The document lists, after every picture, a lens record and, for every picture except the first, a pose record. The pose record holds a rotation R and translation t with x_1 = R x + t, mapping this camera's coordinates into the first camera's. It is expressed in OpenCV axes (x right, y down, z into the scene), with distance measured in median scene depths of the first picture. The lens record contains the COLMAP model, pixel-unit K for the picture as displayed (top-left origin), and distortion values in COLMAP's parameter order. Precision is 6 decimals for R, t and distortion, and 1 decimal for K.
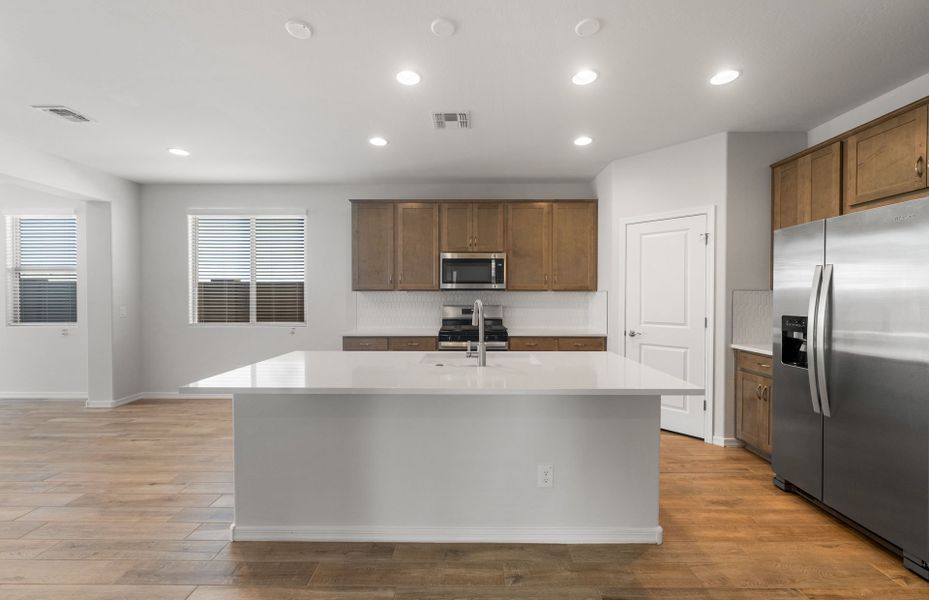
lens RADIAL K [[364.1, 0, 468.8], [0, 364.1, 301.5], [0, 0, 1]] dist [-0.001254, -0.000257]
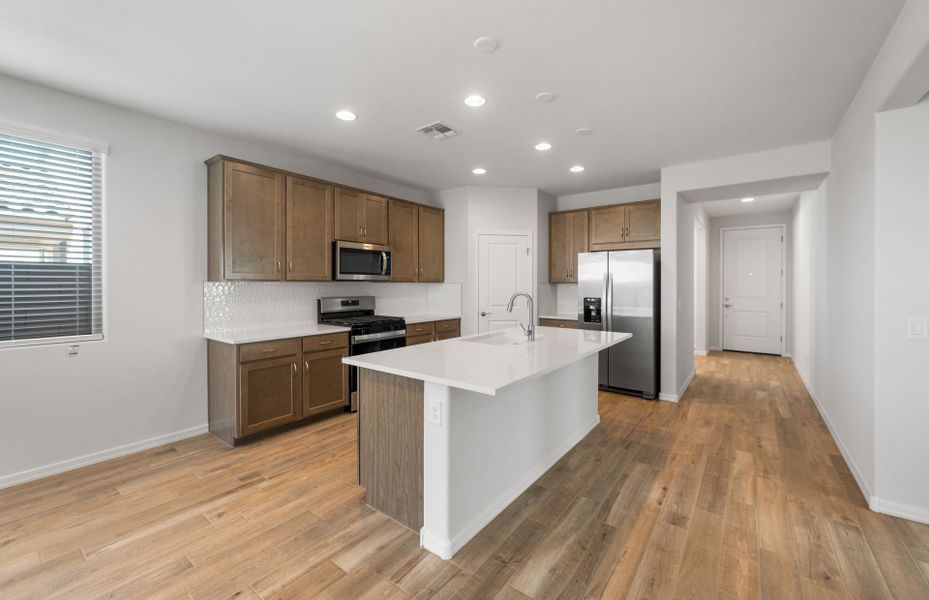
lens RADIAL K [[371.8, 0, 465.8], [0, 371.8, 282.3], [0, 0, 1]] dist [0.001241, 0.000552]
pose [[0.603723, 0.001389, 0.797193, -0.636210], [0.005628, 0.999966, -0.006005, -0.021008], [-0.797174, 0.008112, 0.603695, 0.176684]]
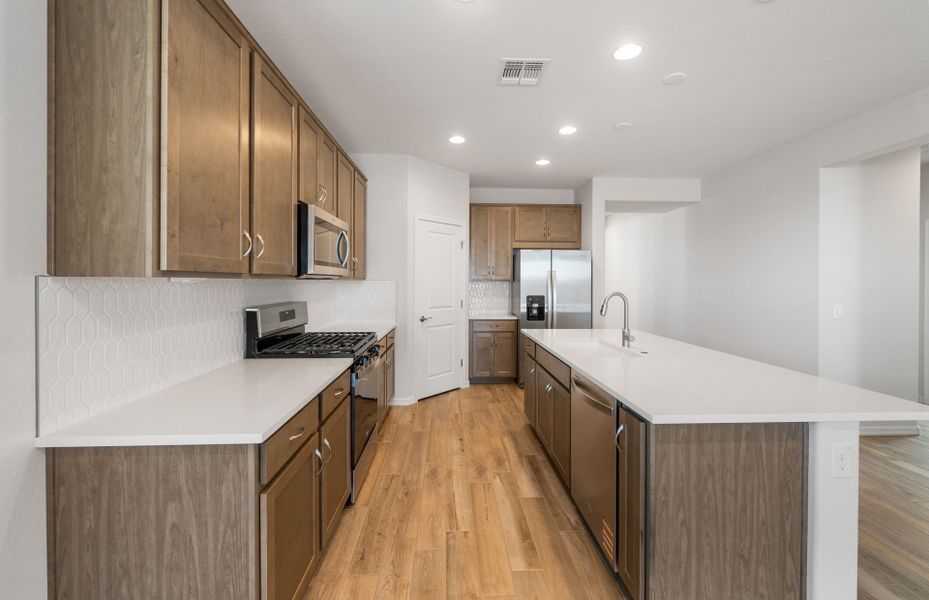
lens RADIAL K [[371.8, 0, 465.8], [0, 371.8, 282.3], [0, 0, 1]] dist [0.001241, 0.000552]
pose [[-0.050784, -0.007596, 0.998681, -0.610043], [0.002520, 0.999967, 0.007733, -0.028209], [-0.998706, 0.002909, -0.050763, 0.819781]]
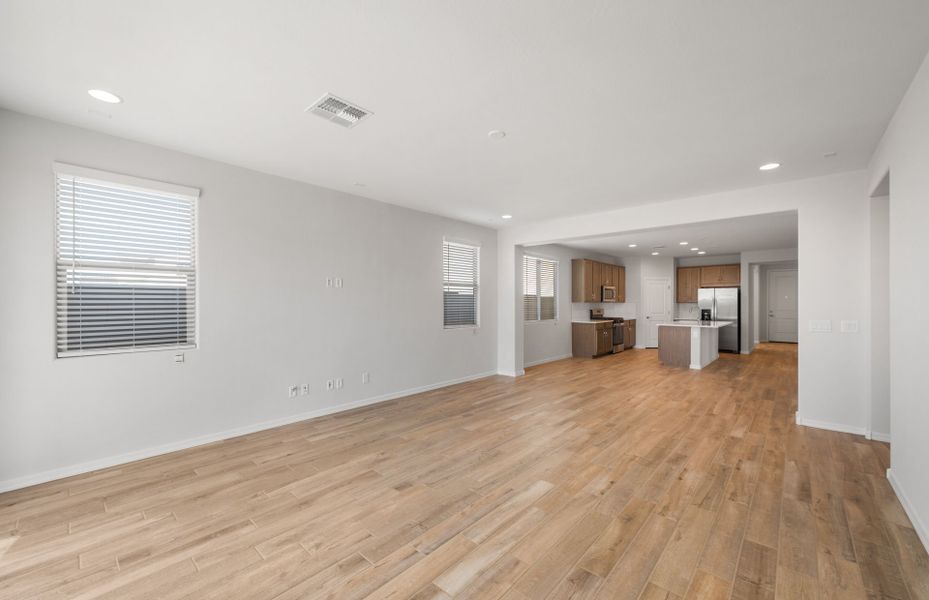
lens RADIAL K [[364.1, 0, 468.8], [0, 364.1, 301.5], [0, 0, 1]] dist [-0.001254, -0.000257]
pose [[0.665909, 0.003278, 0.746026, -2.355231], [0.005852, 0.999937, -0.009617, -0.016889], [-0.746010, 0.010770, 0.665848, 0.119117]]
